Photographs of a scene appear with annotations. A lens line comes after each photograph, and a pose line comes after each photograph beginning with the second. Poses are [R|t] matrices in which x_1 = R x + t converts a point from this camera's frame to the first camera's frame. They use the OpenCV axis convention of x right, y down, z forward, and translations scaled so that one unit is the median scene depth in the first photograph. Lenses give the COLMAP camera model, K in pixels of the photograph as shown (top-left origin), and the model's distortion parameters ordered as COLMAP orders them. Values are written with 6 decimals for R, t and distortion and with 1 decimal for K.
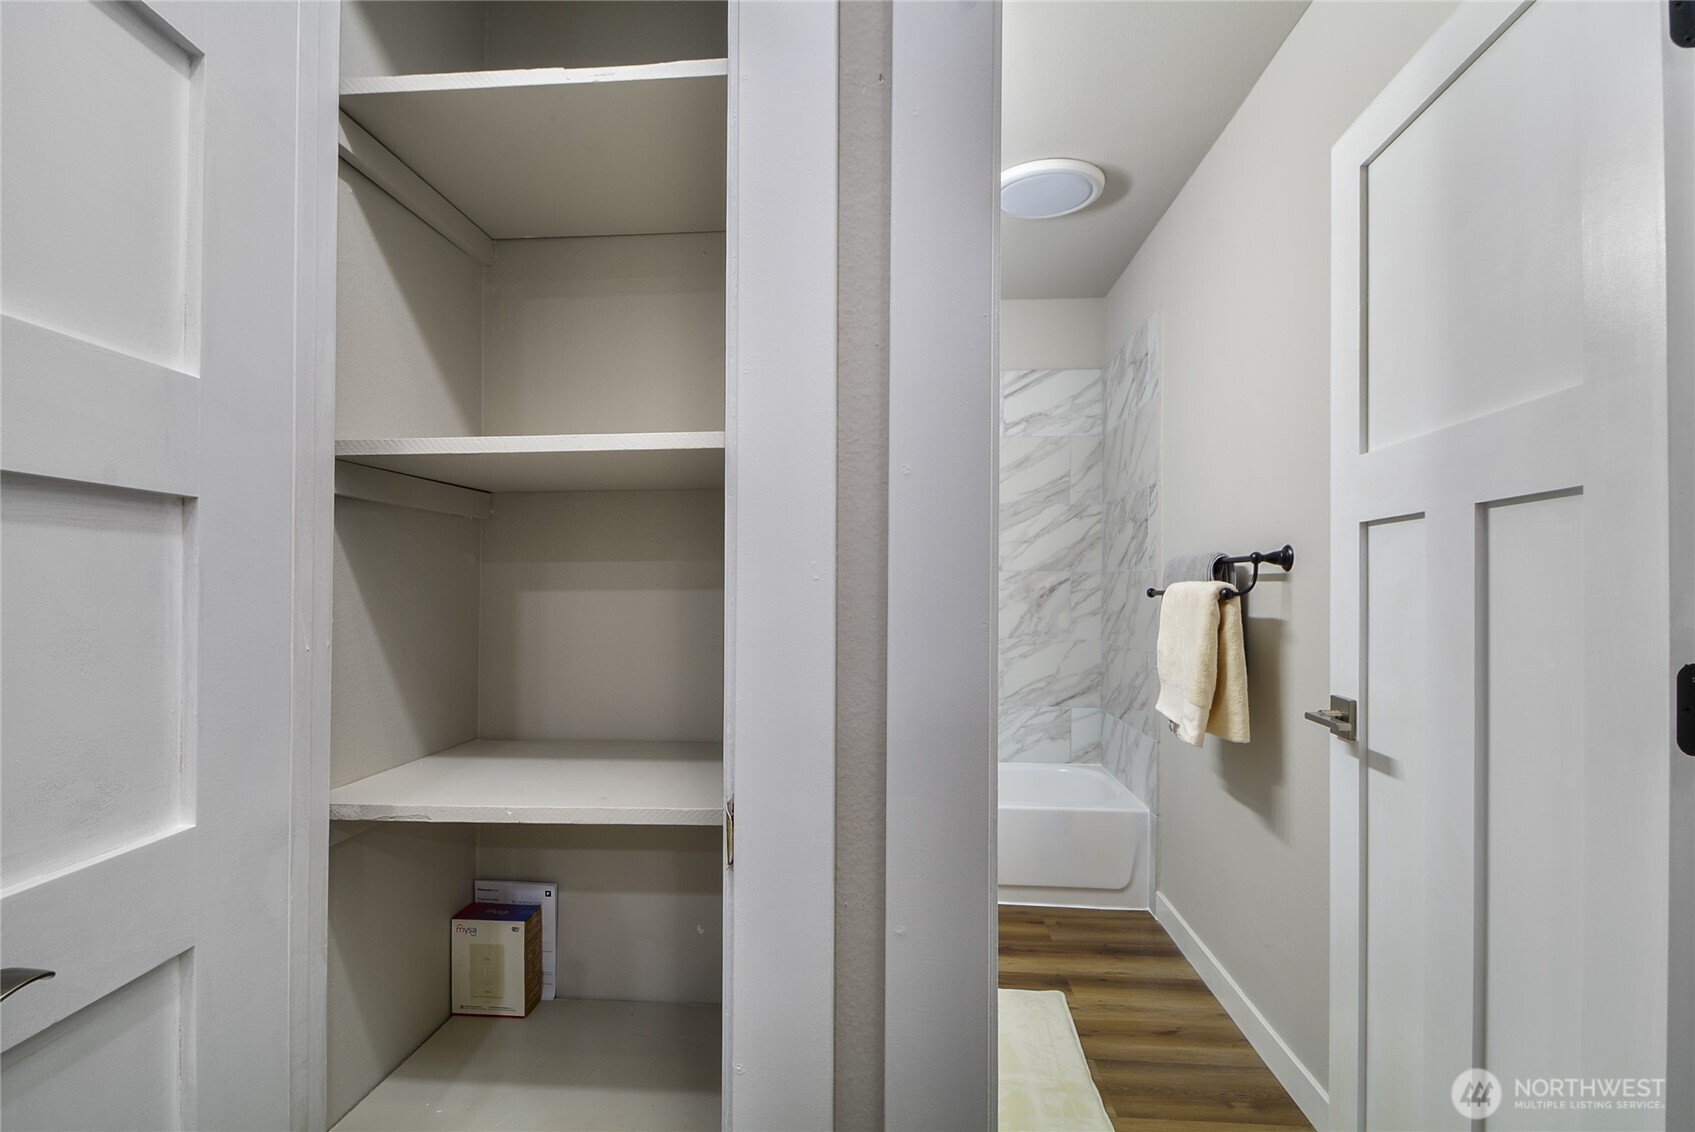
lens RADIAL K [[831.6, 0, 842.1], [0, 831.6, 576.5], [0, 0, 1]] dist [0.034254, 0.000328]
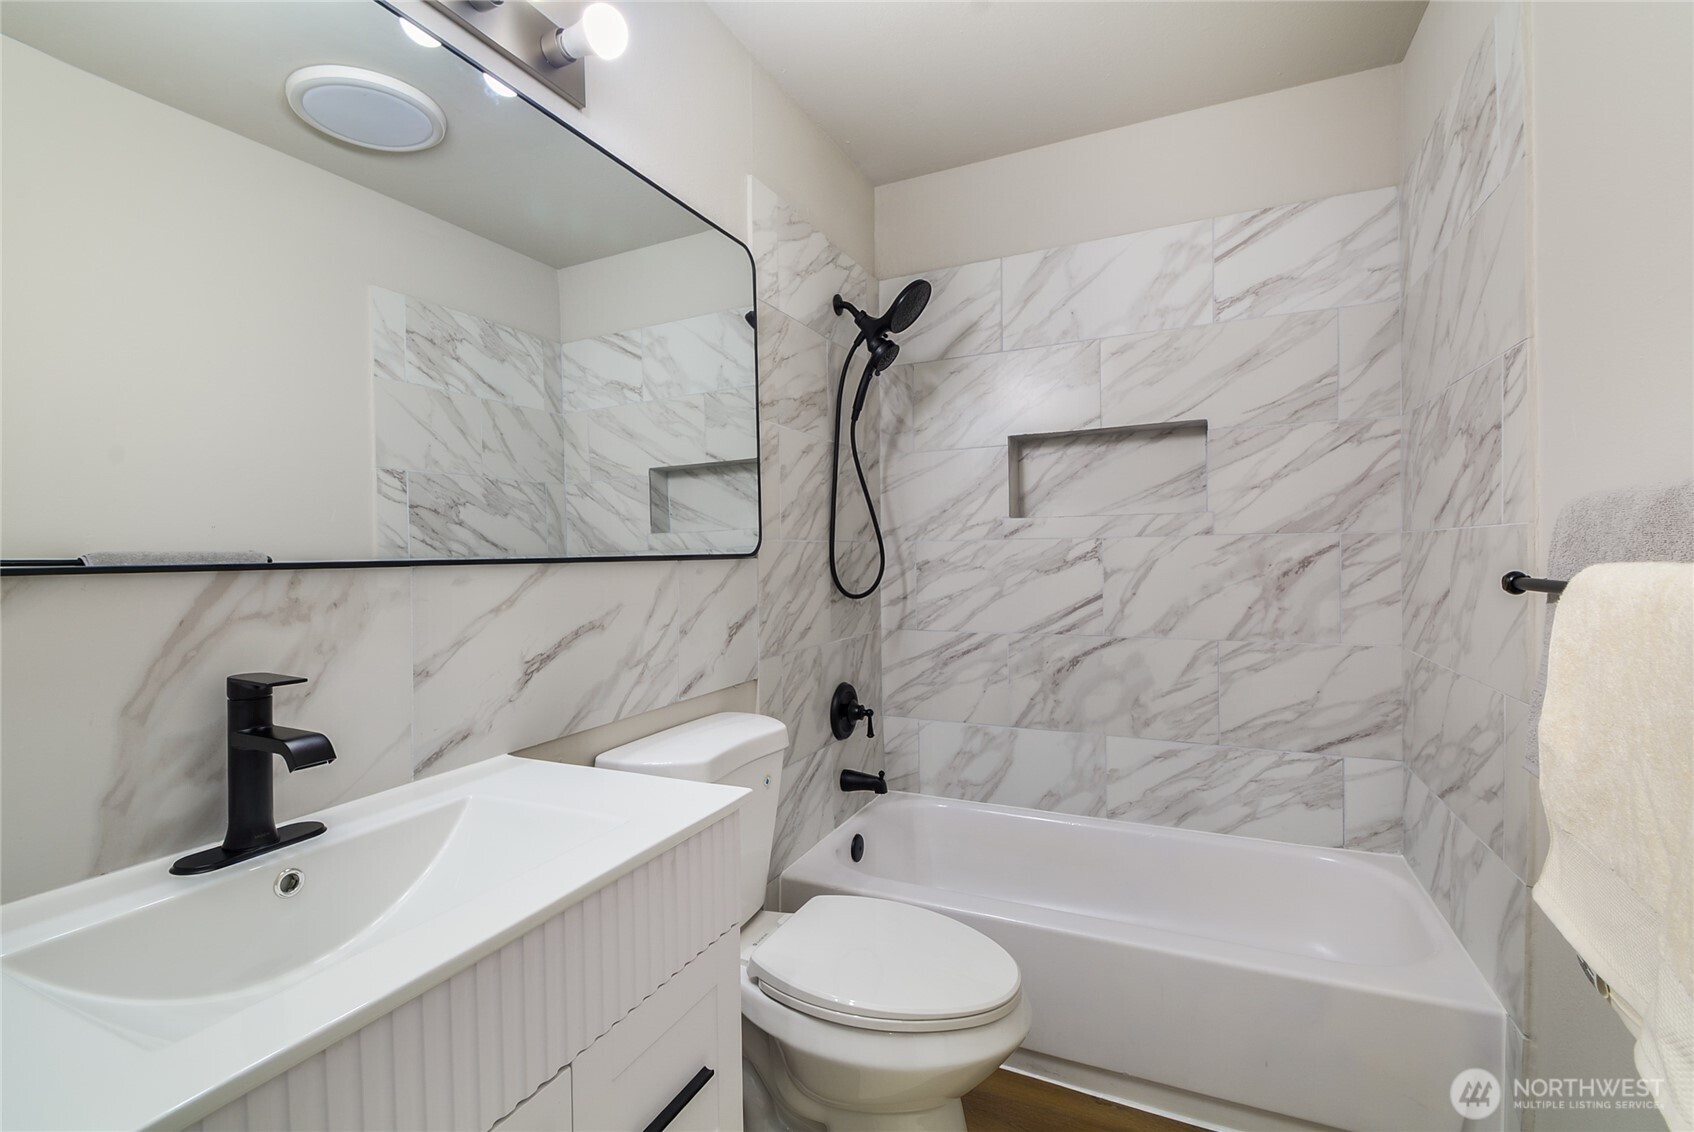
lens RADIAL K [[742.6, 0, 844.2], [0, 742.6, 556.8], [0, 0, 1]] dist [0.022322, -0.012327]
pose [[0.933760, -0.013746, -0.357636, 0.132522], [0.019992, 0.999705, 0.013774, -0.003162], [0.357341, -0.020011, 0.933760, 0.366785]]
